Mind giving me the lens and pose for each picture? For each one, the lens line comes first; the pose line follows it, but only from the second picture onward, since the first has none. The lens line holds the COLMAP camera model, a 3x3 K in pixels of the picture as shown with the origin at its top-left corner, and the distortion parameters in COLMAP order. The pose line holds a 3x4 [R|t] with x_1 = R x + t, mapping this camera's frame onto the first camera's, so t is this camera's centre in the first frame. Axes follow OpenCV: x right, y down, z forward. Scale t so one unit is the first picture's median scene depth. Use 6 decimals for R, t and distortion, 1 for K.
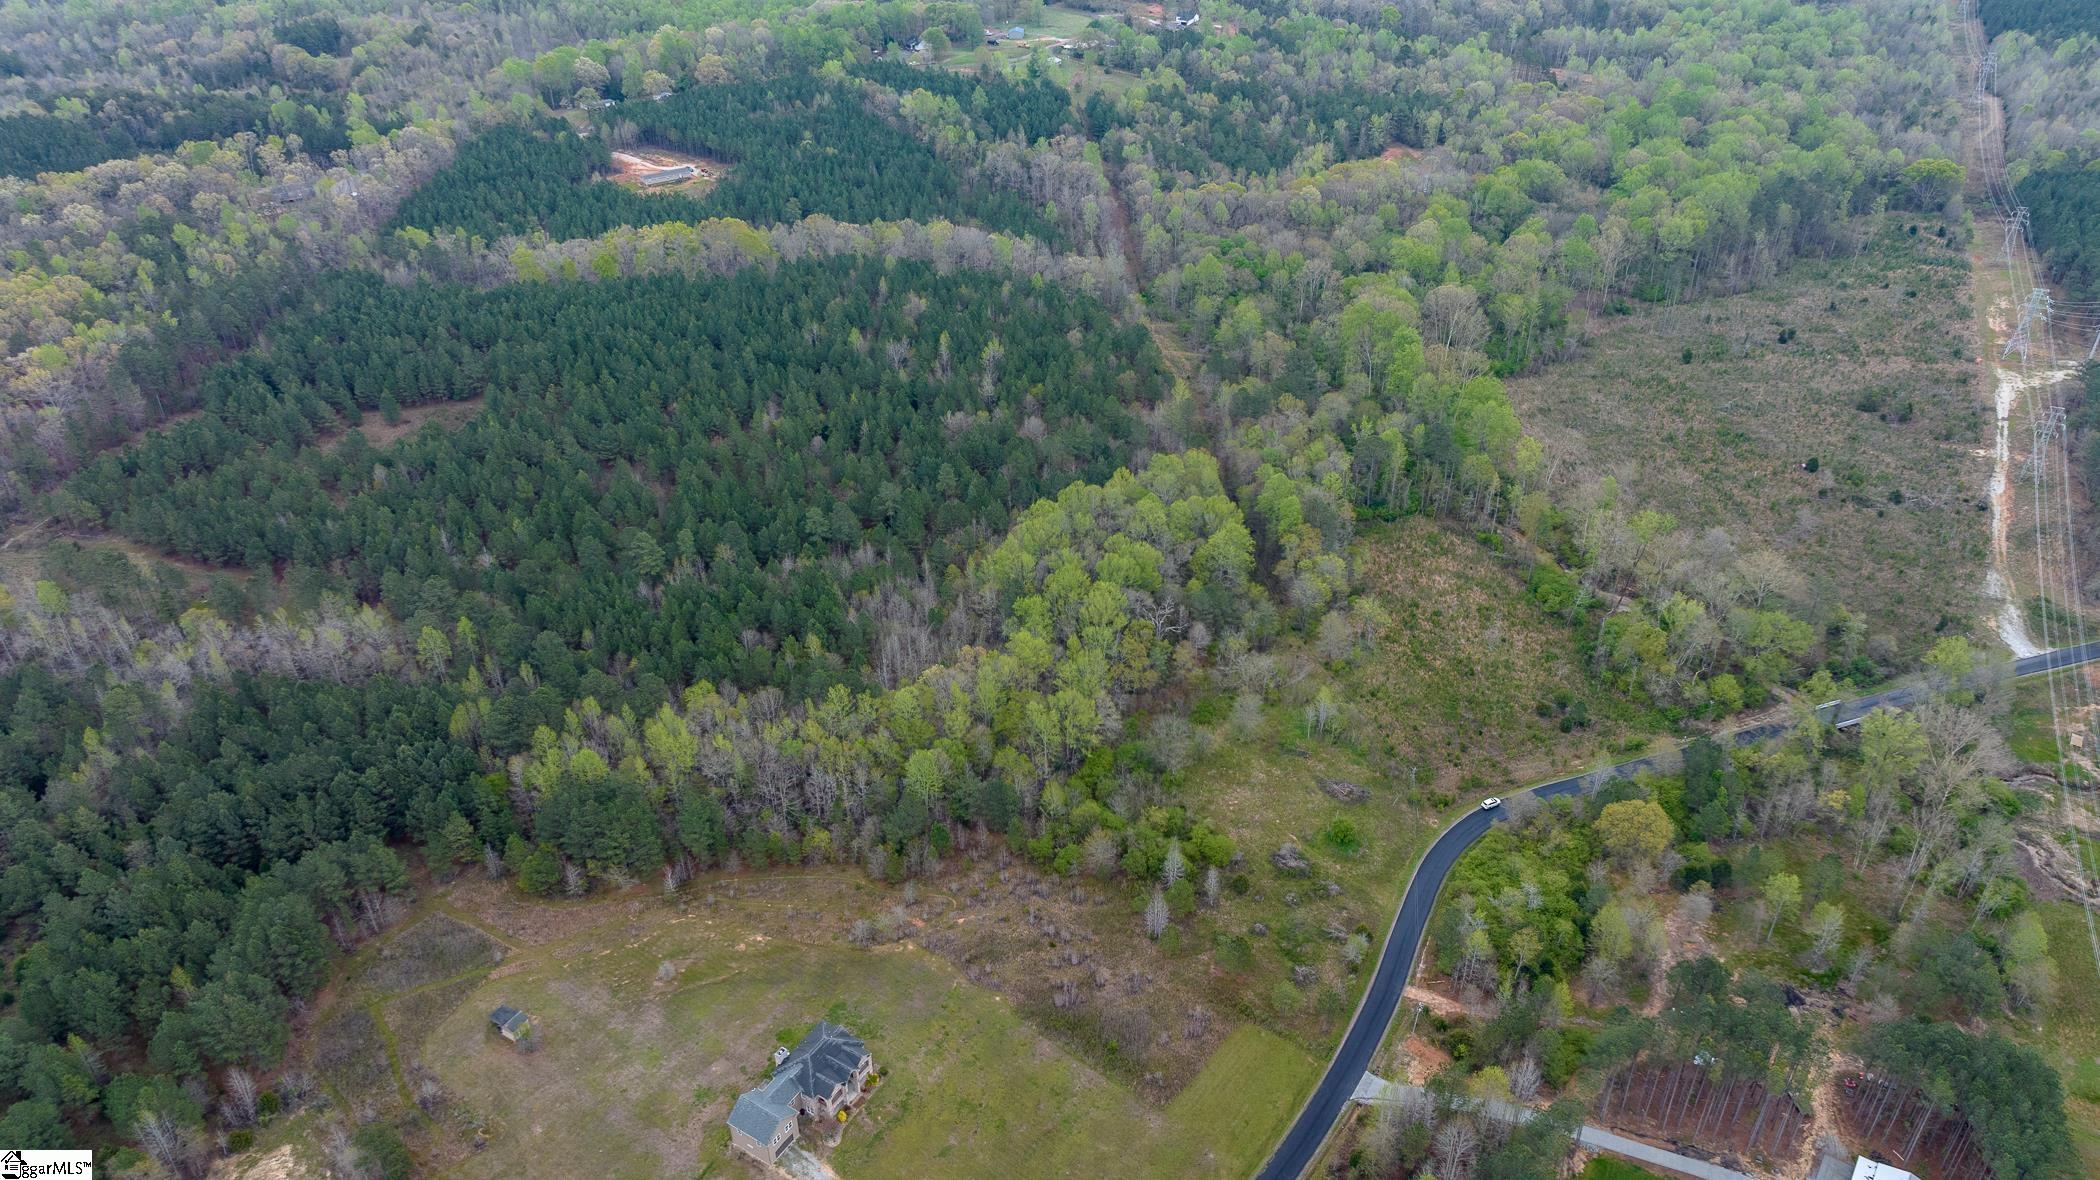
lens RADIAL K [[1470.1, 0, 1050.0], [0, 1470.1, 590.0], [0, 0, 1]] dist [-0.009748, 0.001620]
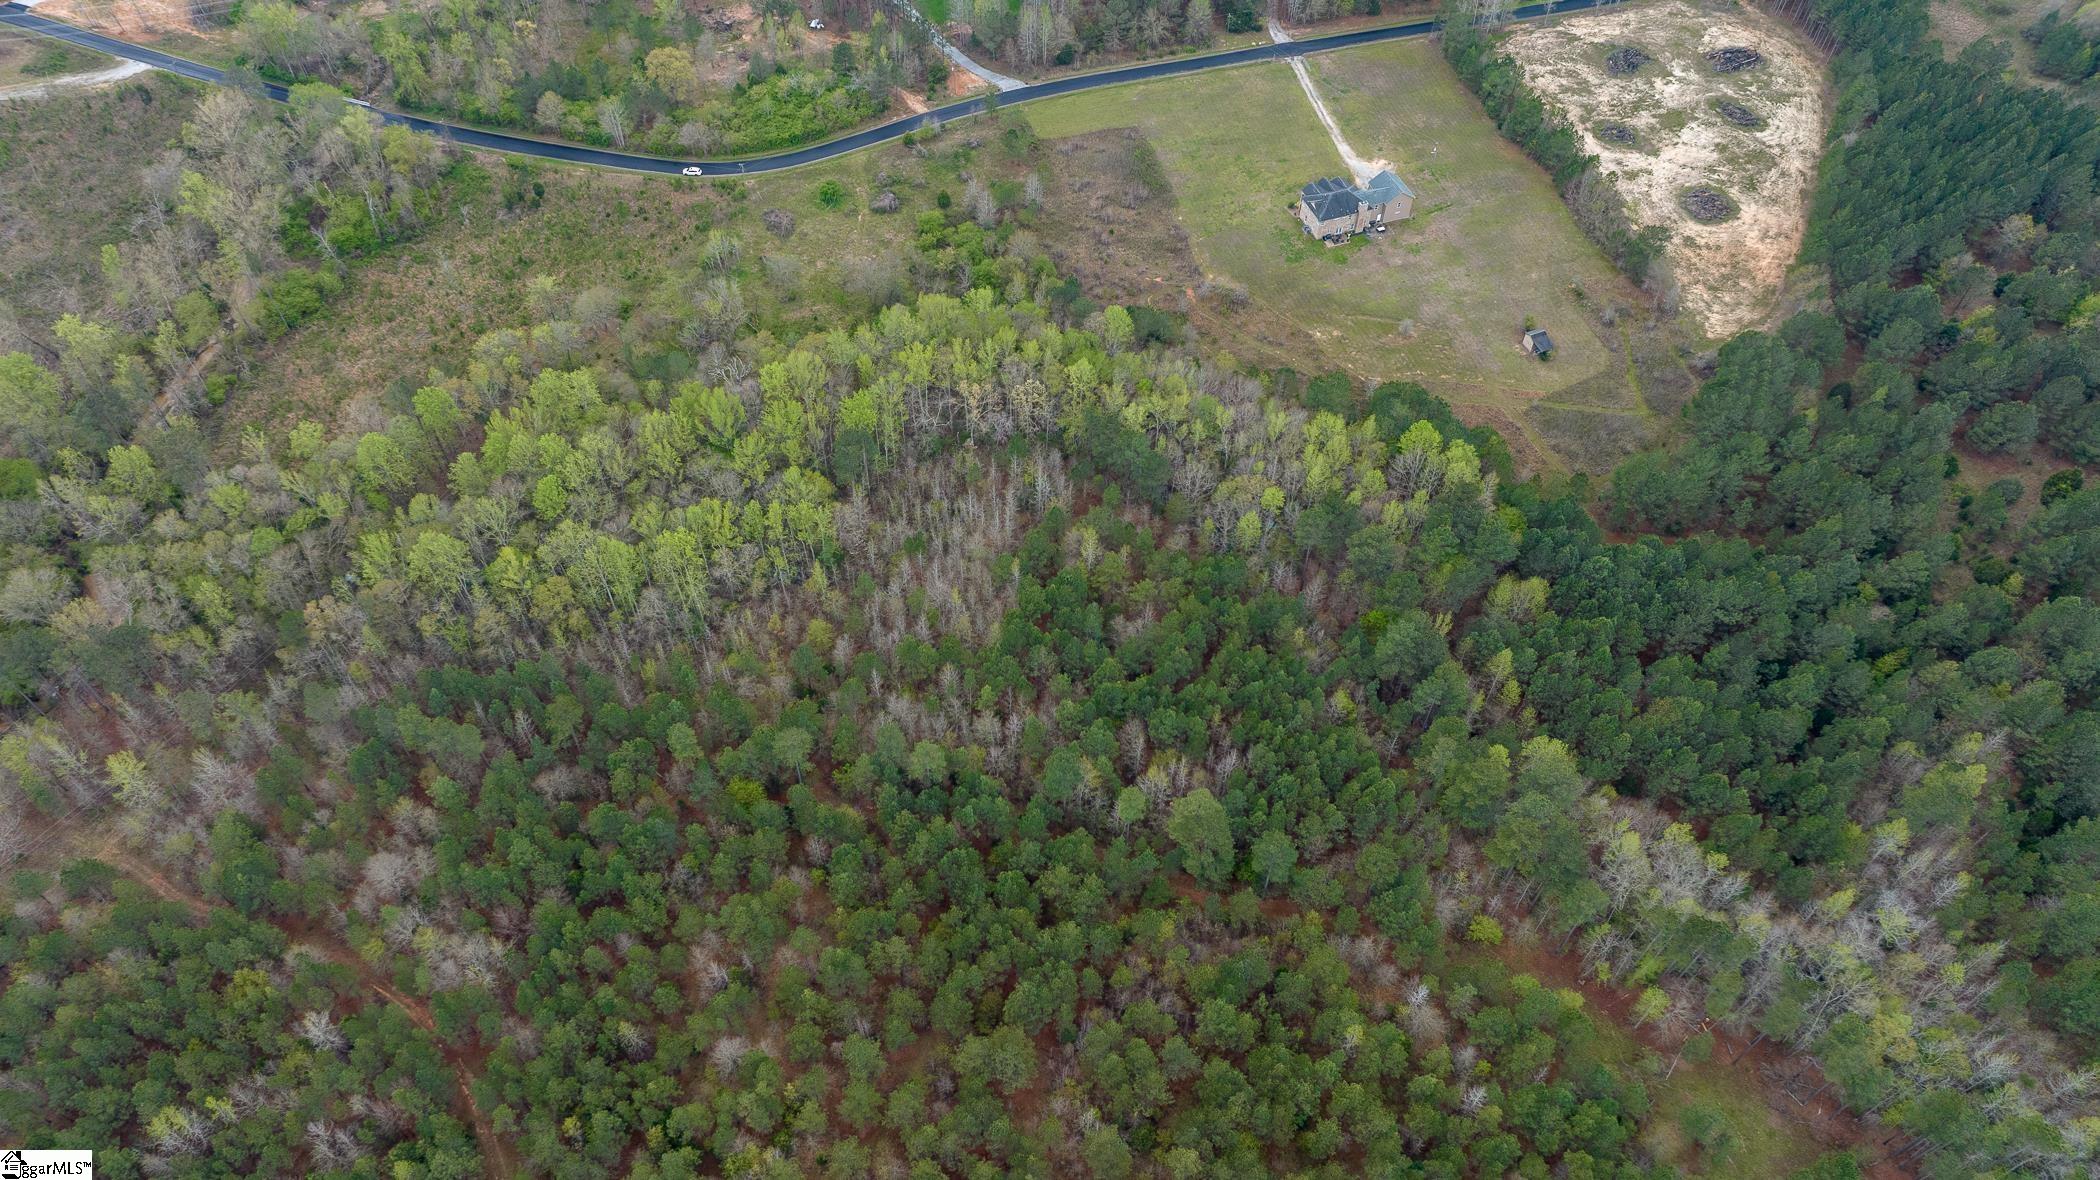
lens RADIAL K [[1470.1, 0, 1050.0], [0, 1470.1, 590.0], [0, 0, 1]] dist [-0.009748, 0.001620]
pose [[-0.805802, -0.477617, 0.350092, -0.447785], [0.304176, 0.173413, 0.936699, -0.738360], [-0.508094, 0.861284, 0.005543, 1.094539]]
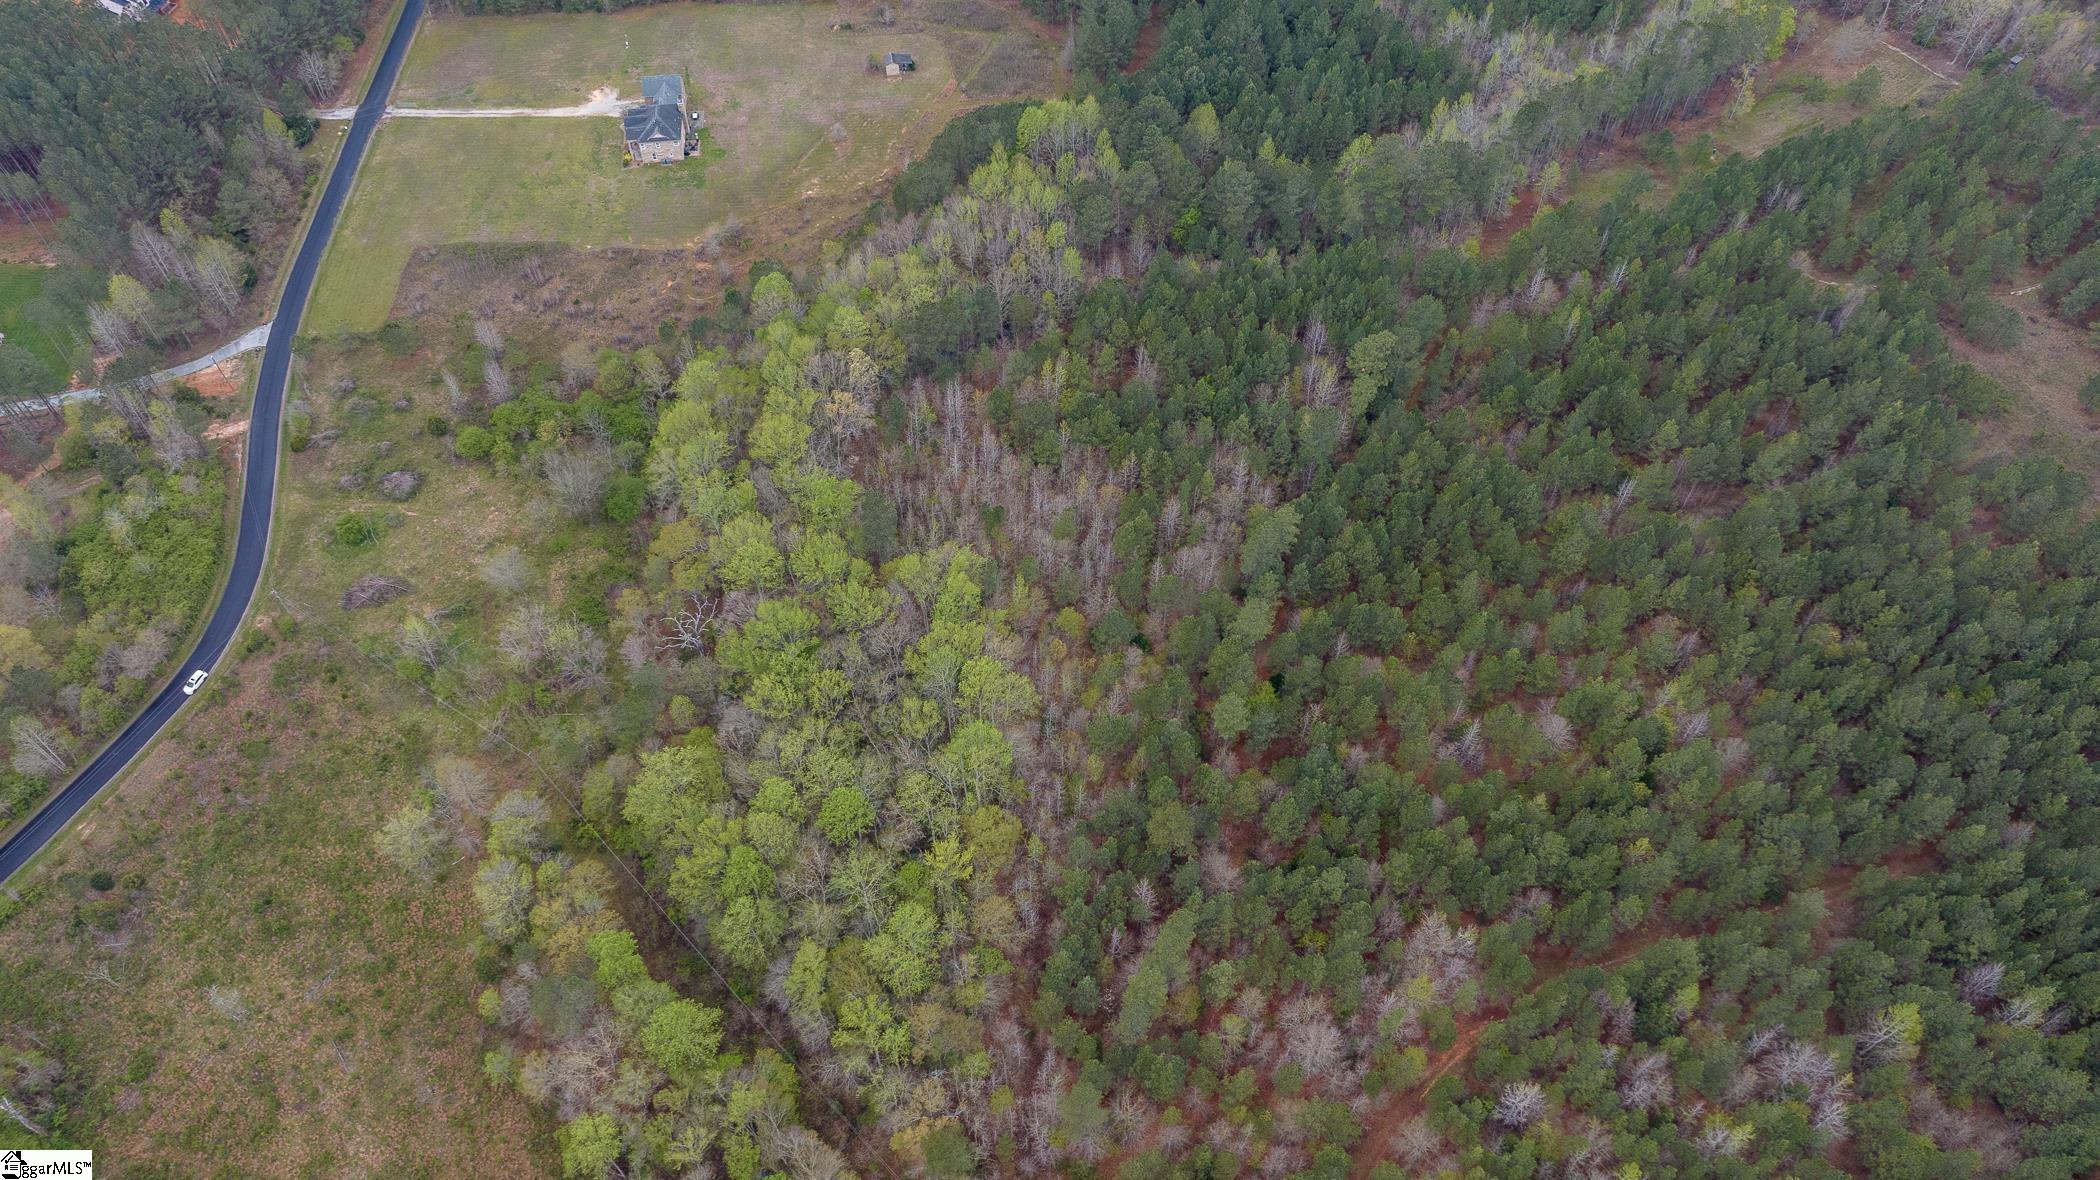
lens RADIAL K [[1470.1, 0, 1050.0], [0, 1470.1, 590.0], [0, 0, 1]] dist [-0.009748, 0.001620]
pose [[-0.776622, 0.507290, -0.373518, 0.206921], [-0.330709, 0.176343, 0.927111, -0.712167], [0.536181, 0.843540, 0.030814, 1.141754]]
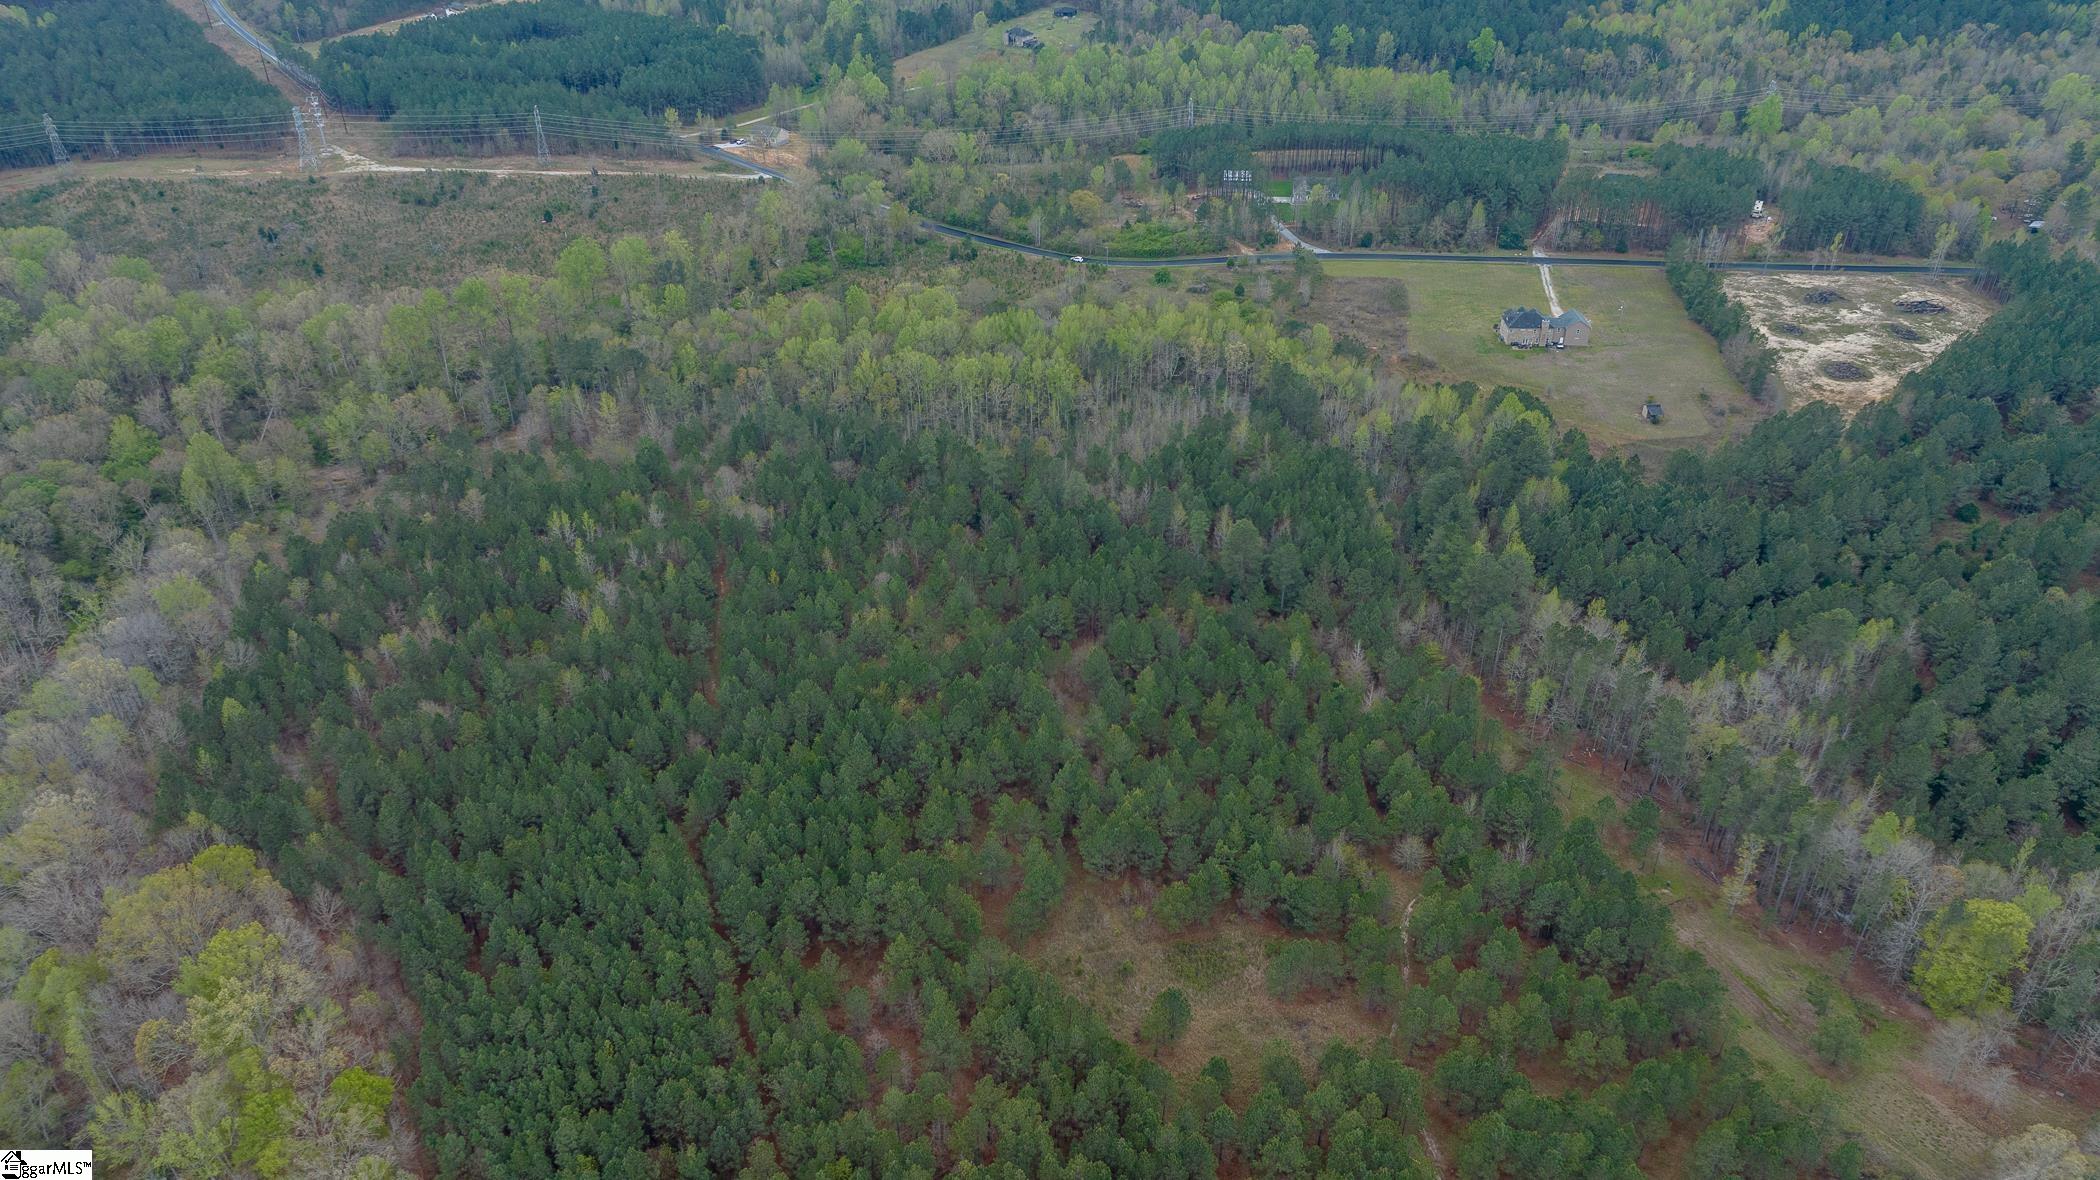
lens RADIAL K [[1470.1, 0, 1050.0], [0, 1470.1, 590.0], [0, 0, 1]] dist [-0.009748, 0.001620]
pose [[-0.526324, -0.472480, 0.706926, -0.952769], [0.454165, 0.546651, 0.703496, -0.765627], [-0.718830, 0.691328, -0.073132, 1.344316]]
